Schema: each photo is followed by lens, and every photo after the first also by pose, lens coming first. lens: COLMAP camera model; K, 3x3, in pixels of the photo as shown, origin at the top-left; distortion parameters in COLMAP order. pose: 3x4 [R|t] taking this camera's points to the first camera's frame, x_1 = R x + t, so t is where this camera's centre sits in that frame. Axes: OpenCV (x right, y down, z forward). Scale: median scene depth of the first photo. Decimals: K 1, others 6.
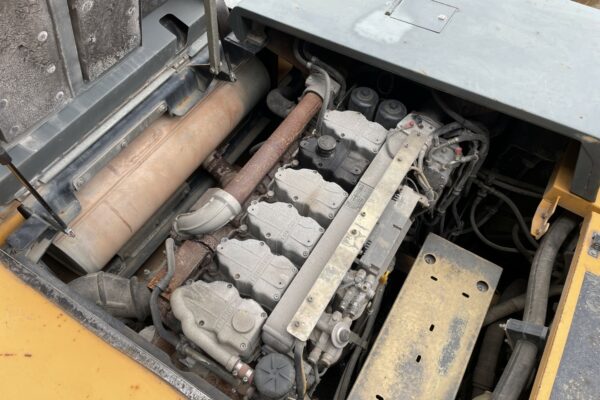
lens RADIAL K [[463.9, 0, 300.0], [0, 463.9, 200.0], [0, 0, 1]] dist [0.004456, -0.005365]
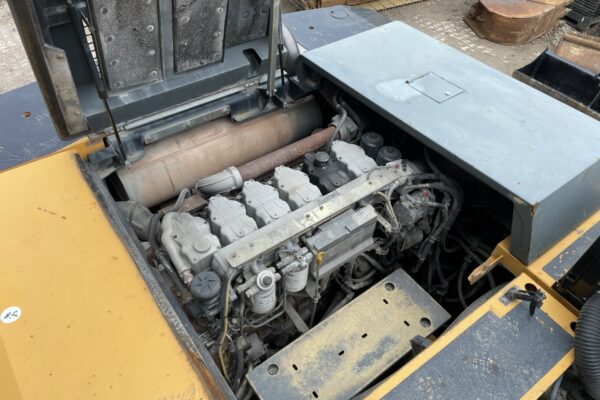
lens RADIAL K [[463.9, 0, 300.0], [0, 463.9, 200.0], [0, 0, 1]] dist [0.004456, -0.005365]
pose [[0.925300, 0.278855, -0.257021, 0.363496], [-0.322887, 0.934753, -0.148260, 0.197589], [0.198908, 0.220173, 0.954966, -0.214031]]
